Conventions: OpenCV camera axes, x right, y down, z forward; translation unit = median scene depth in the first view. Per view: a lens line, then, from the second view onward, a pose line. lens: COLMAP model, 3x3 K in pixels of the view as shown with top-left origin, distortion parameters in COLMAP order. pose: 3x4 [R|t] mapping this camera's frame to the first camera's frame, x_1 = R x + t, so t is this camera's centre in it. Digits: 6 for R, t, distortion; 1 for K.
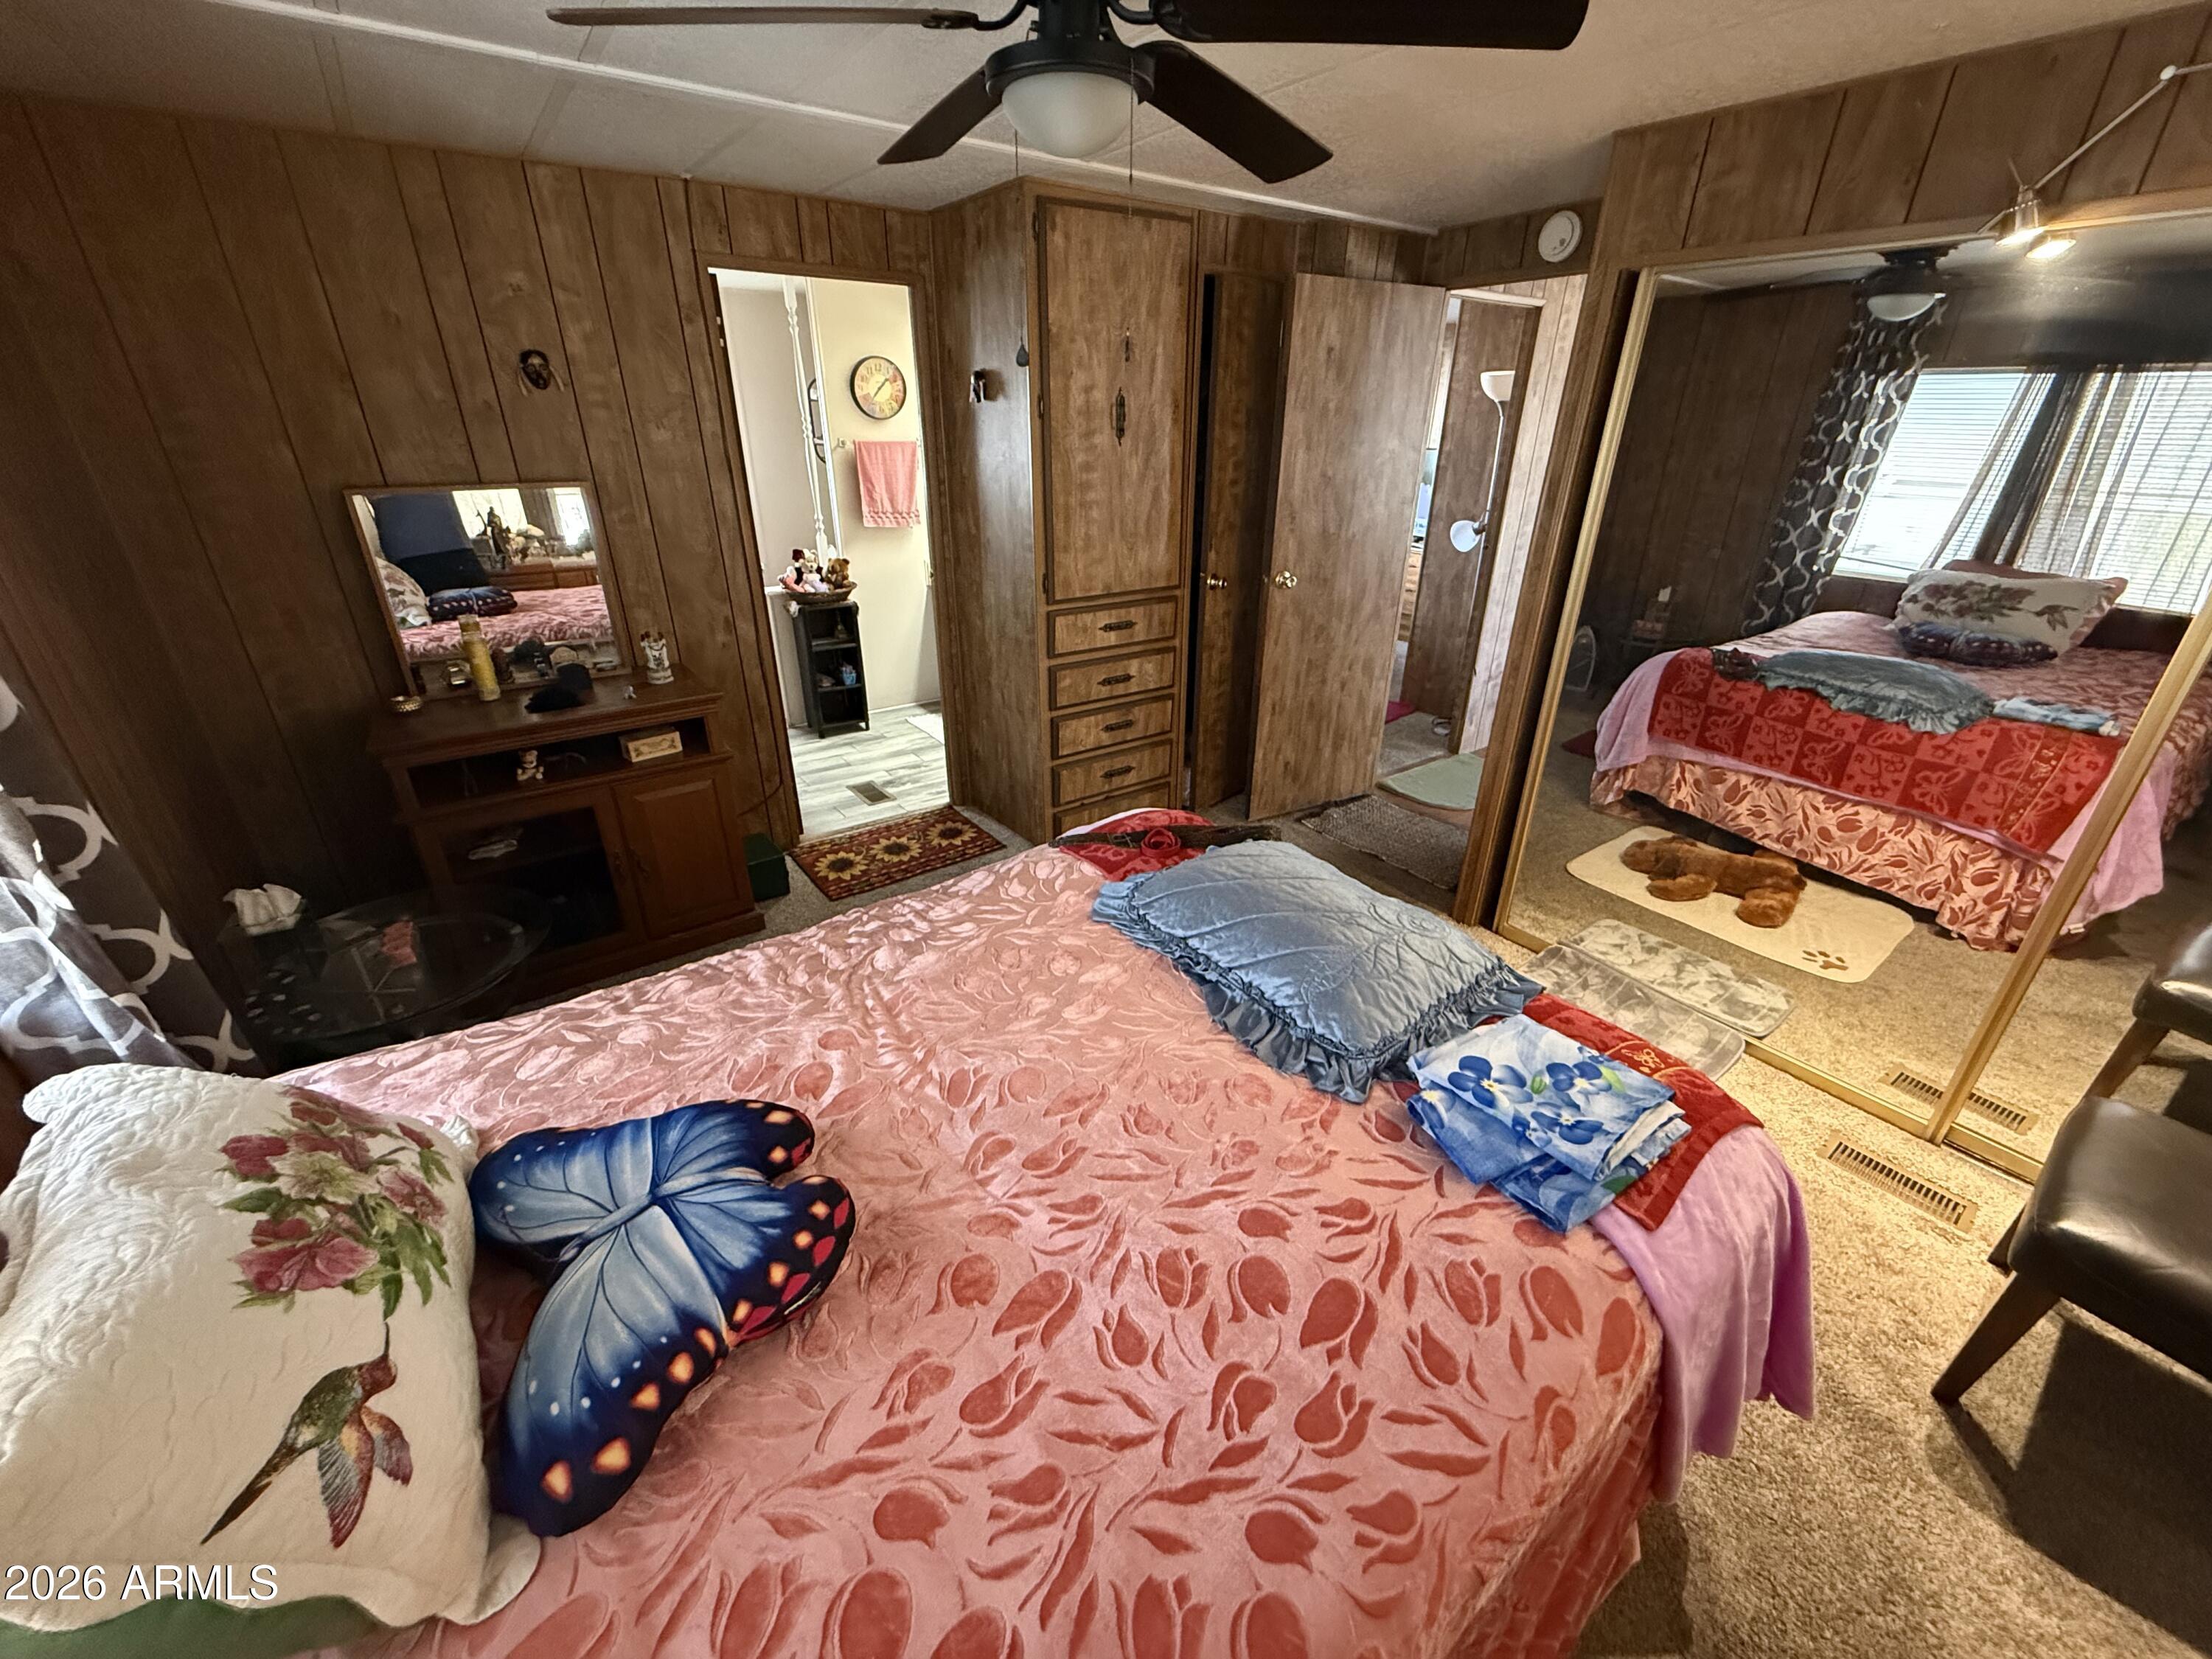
lens RADIAL K [[880.9, 0, 1101.5], [0, 880.9, 827.8], [0, 0, 1]] dist [0.000172, -0.000341]
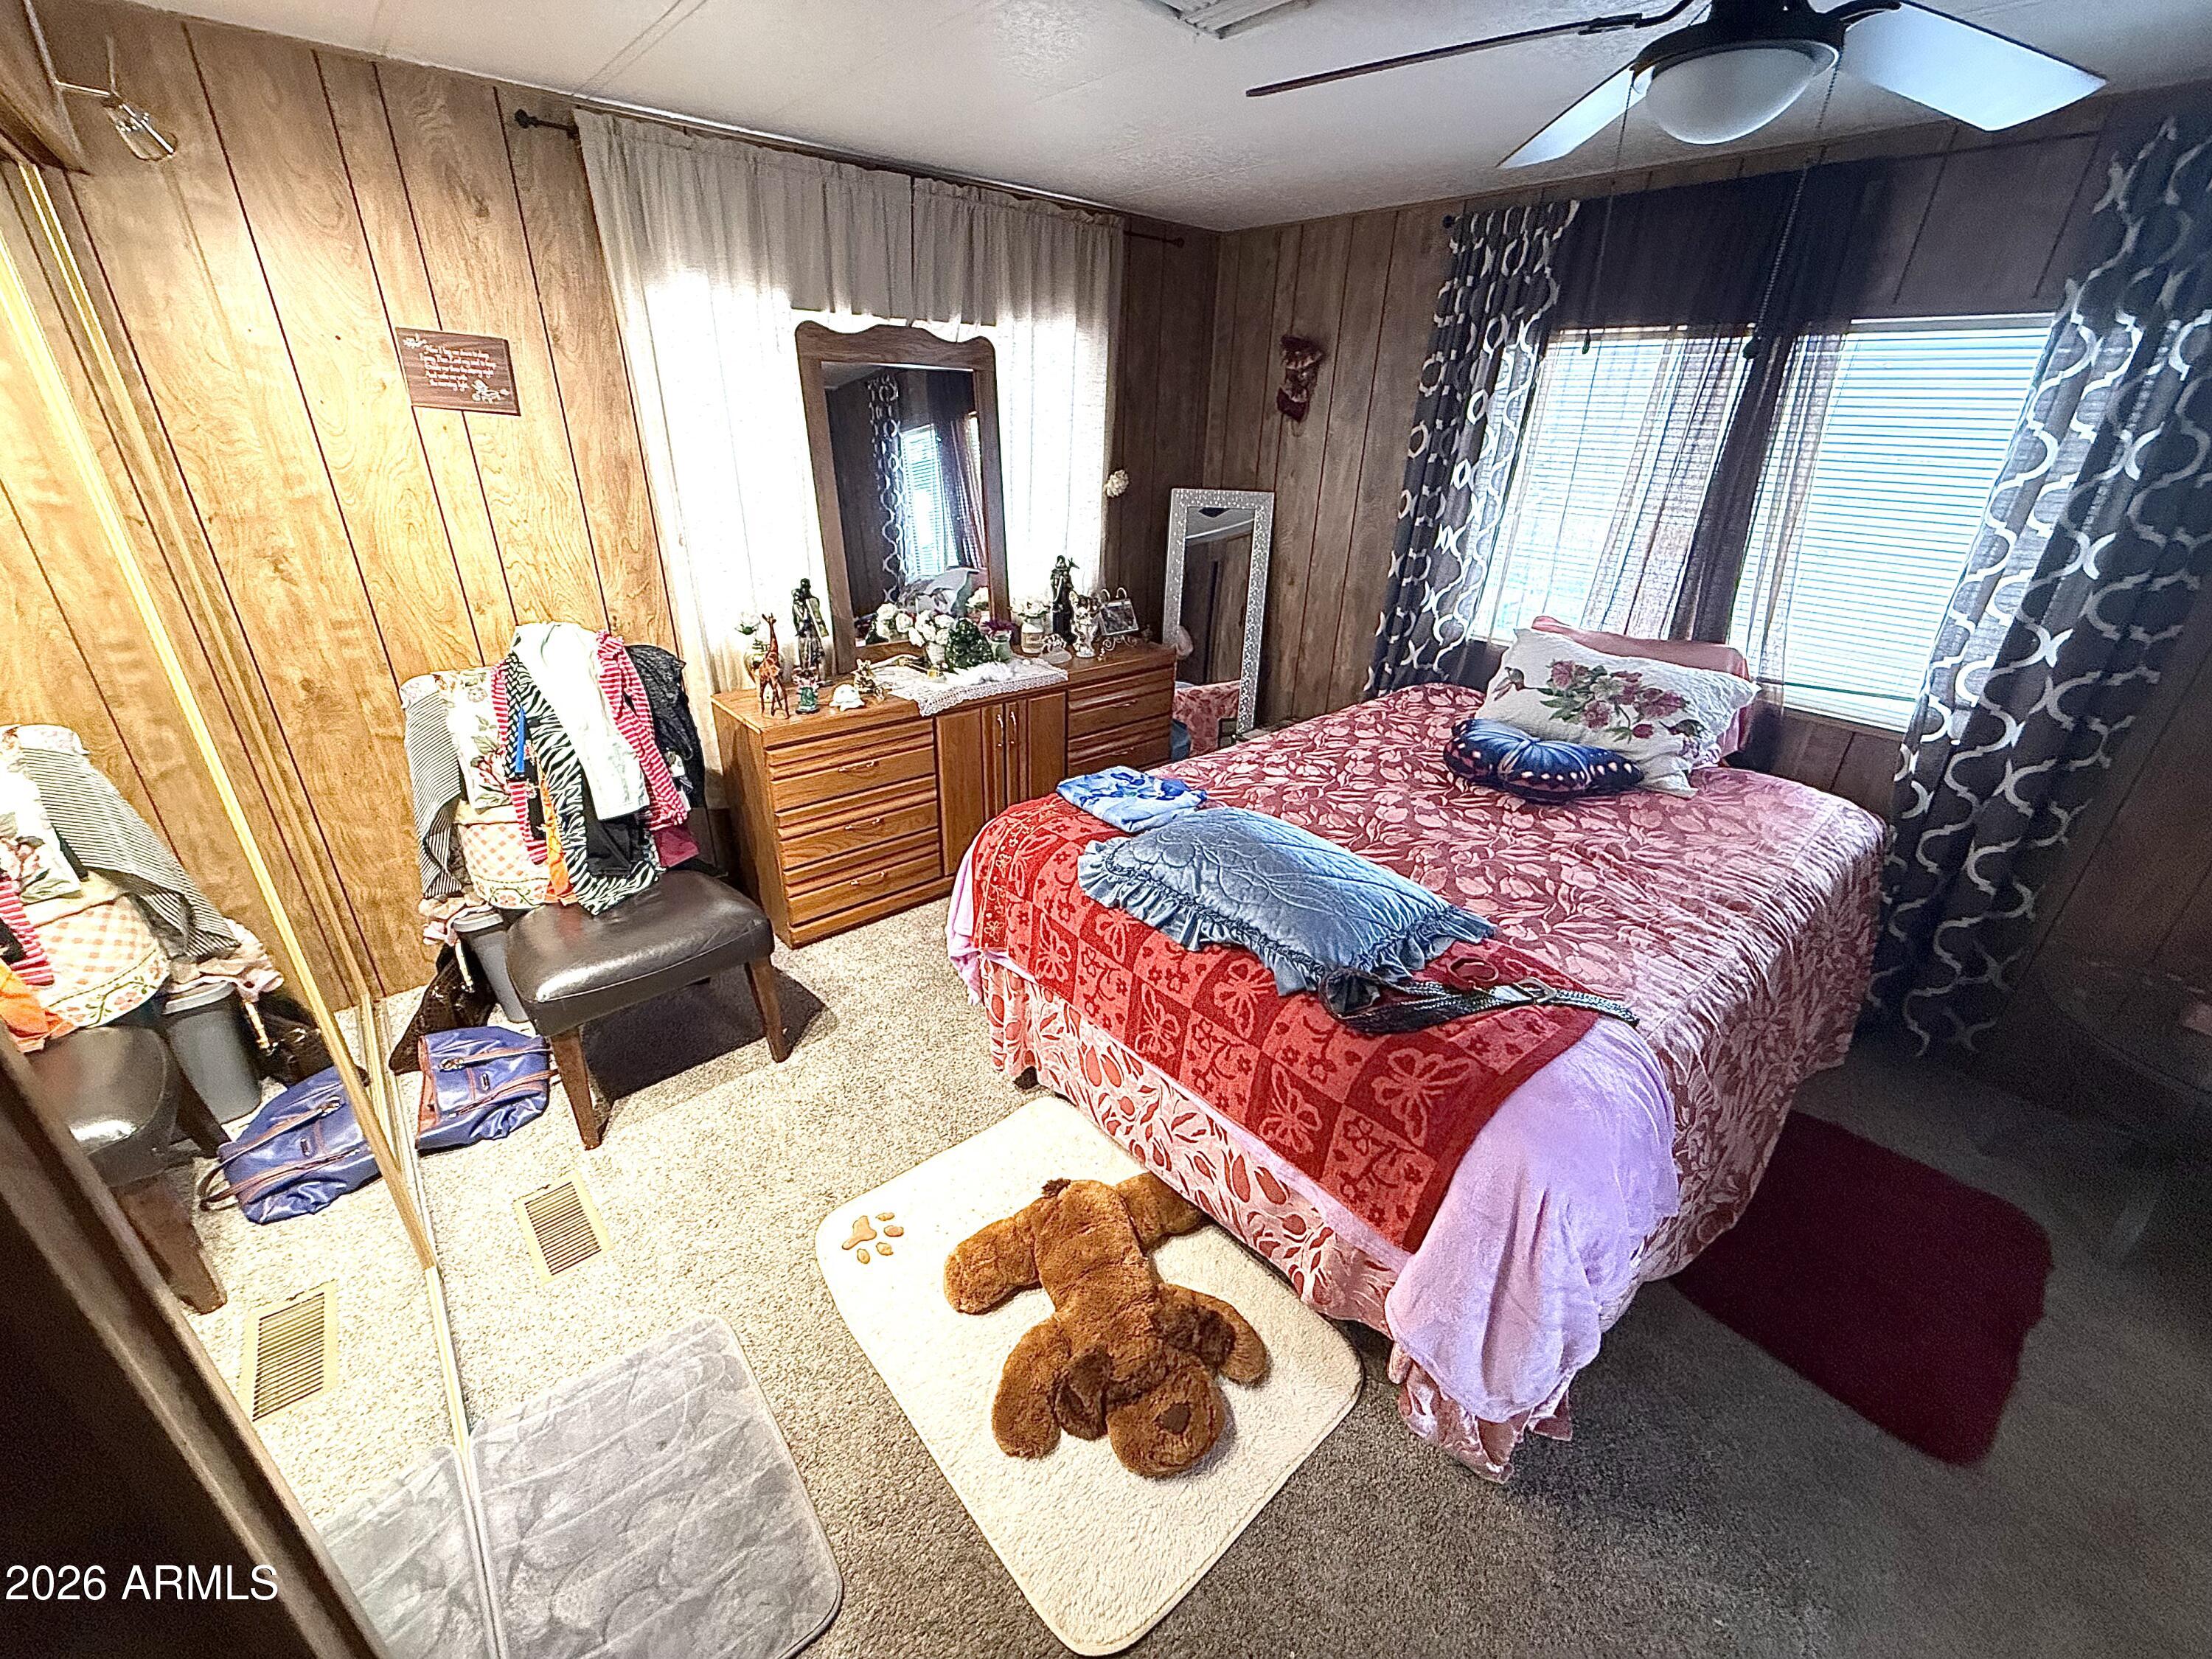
lens RADIAL K [[880.9, 0, 1101.5], [0, 880.9, 827.8], [0, 0, 1]] dist [0.000172, -0.000341]
pose [[-0.995971, 0.005084, -0.089532, 0.313997], [-0.065778, 0.637177, 0.767906, -0.431879], [0.060952, 0.770701, -0.634275, 0.941995]]
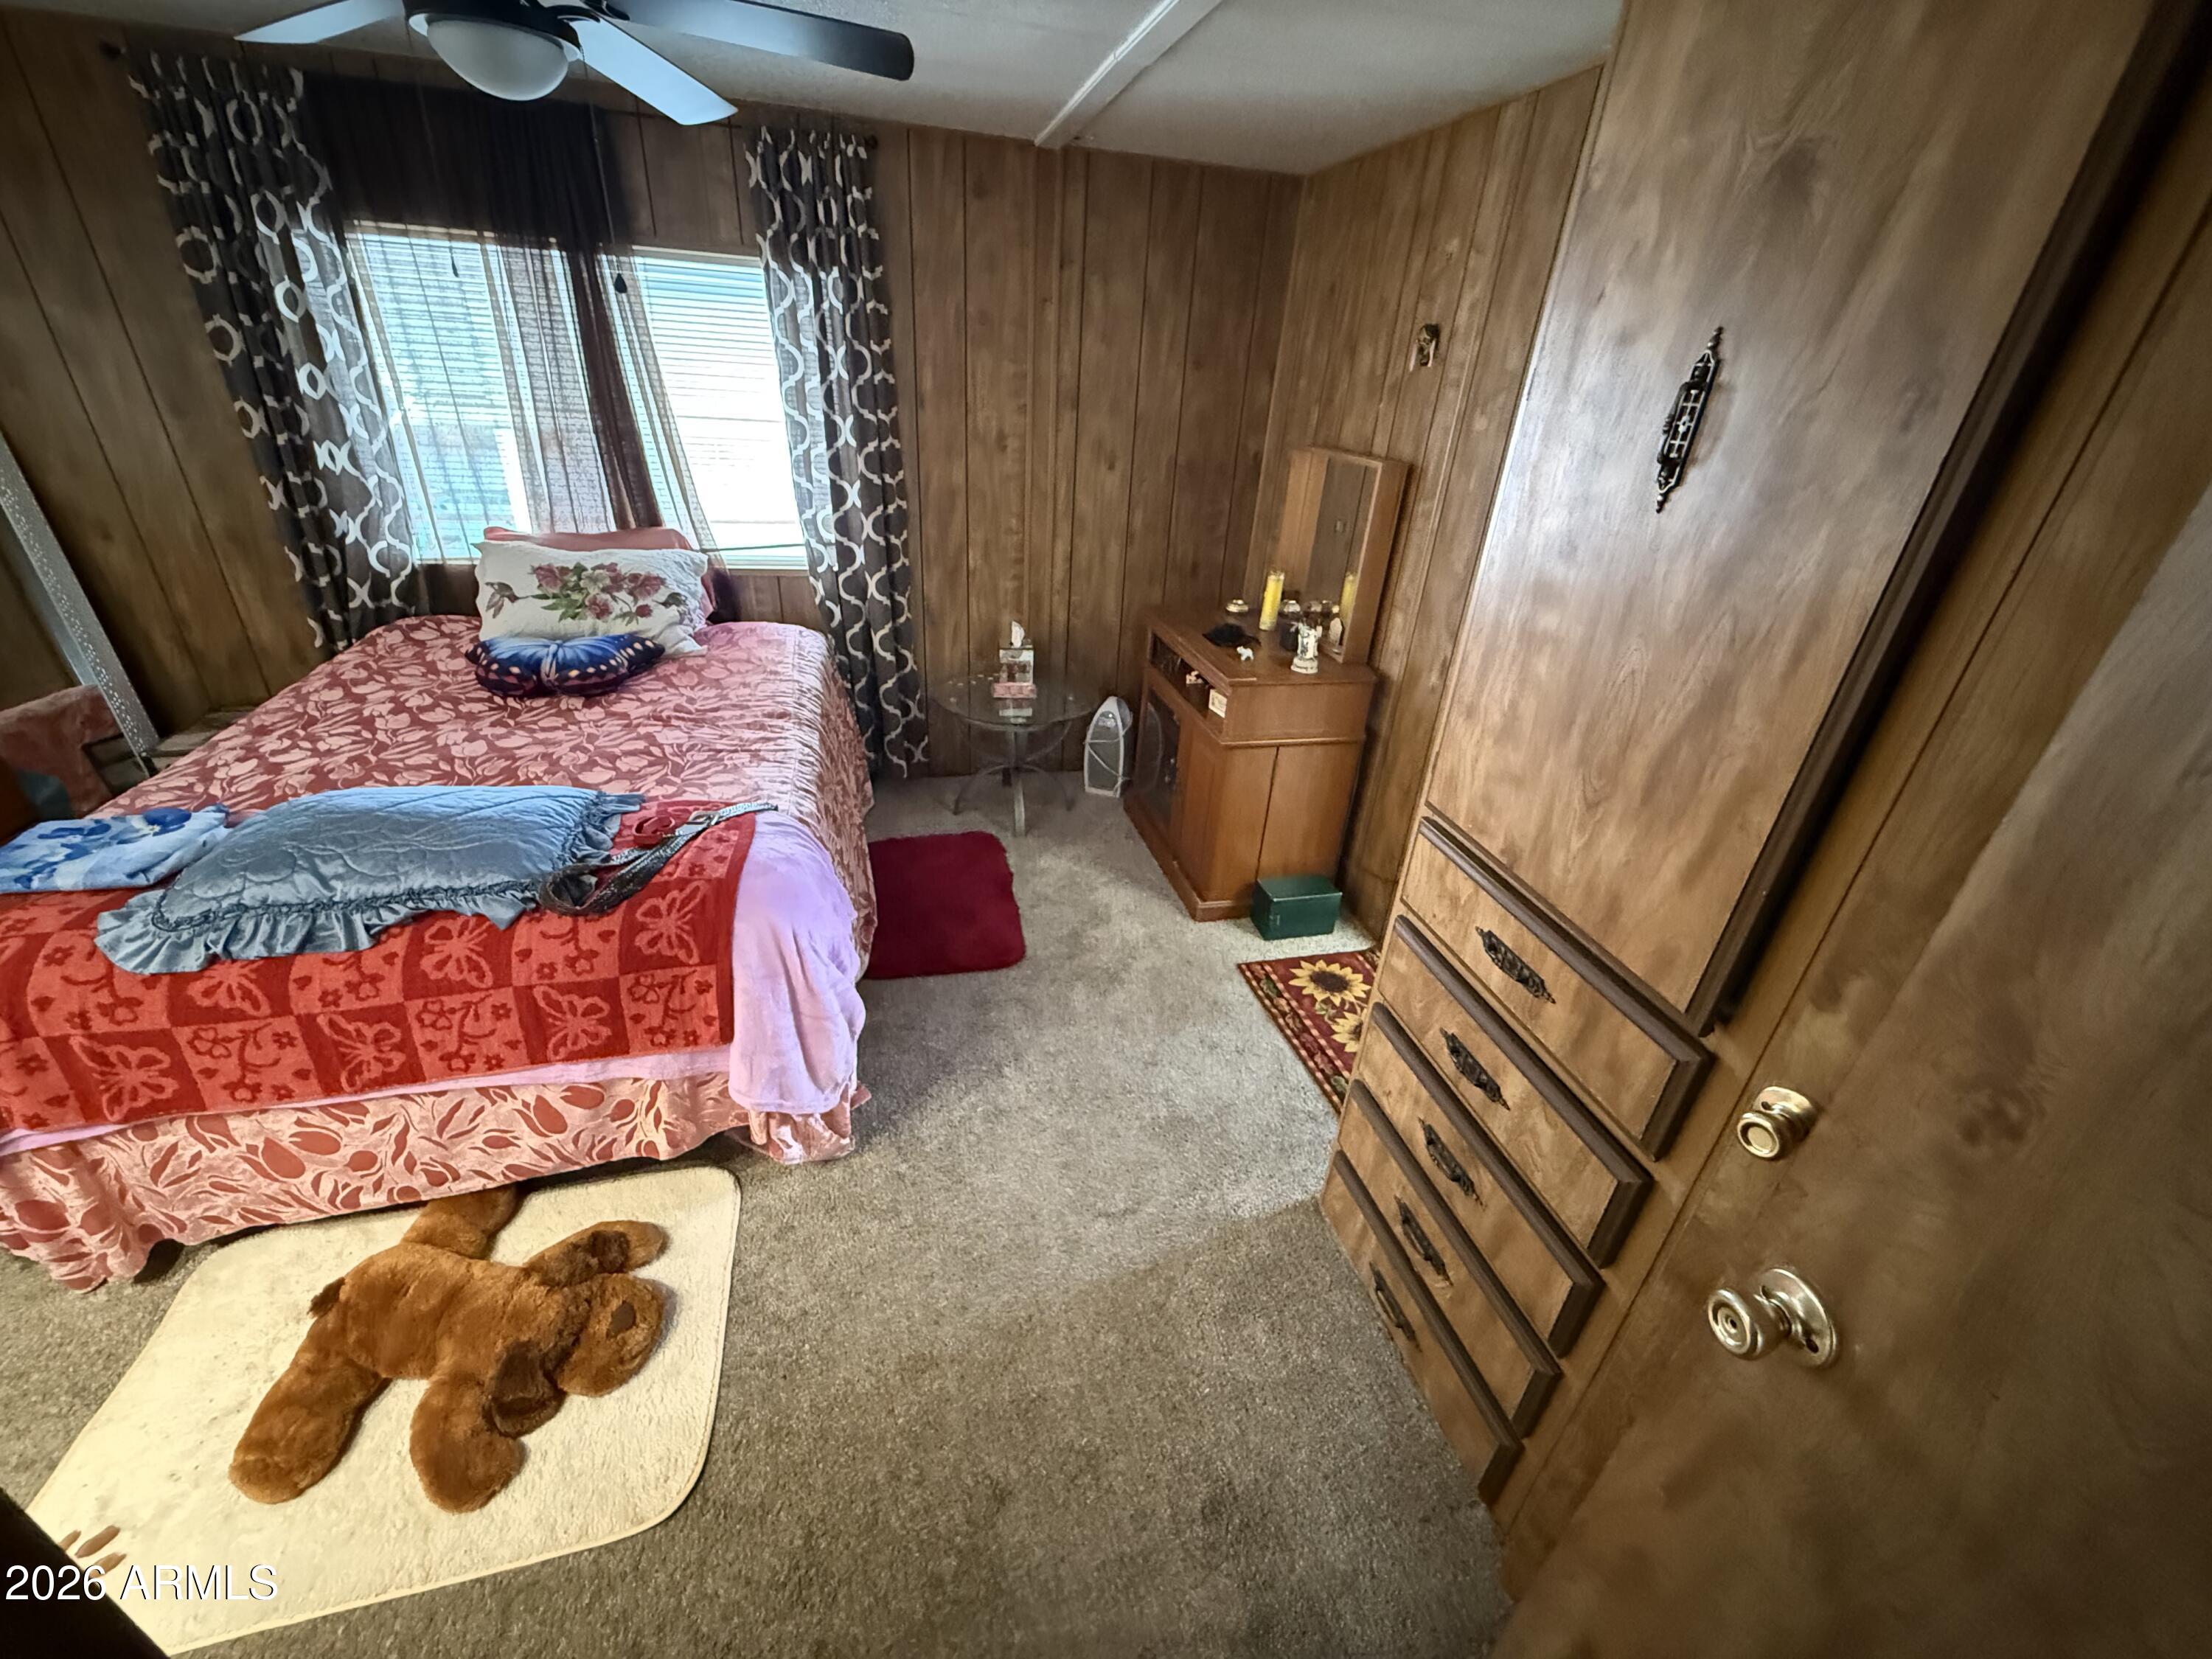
lens RADIAL K [[880.9, 0, 1101.5], [0, 880.9, 827.8], [0, 0, 1]] dist [0.000172, -0.000341]
pose [[-0.367574, 0.410743, -0.834374, 0.448938], [-0.449799, 0.706746, 0.546068, -0.468625], [0.813984, 0.576022, -0.075030, 0.991829]]
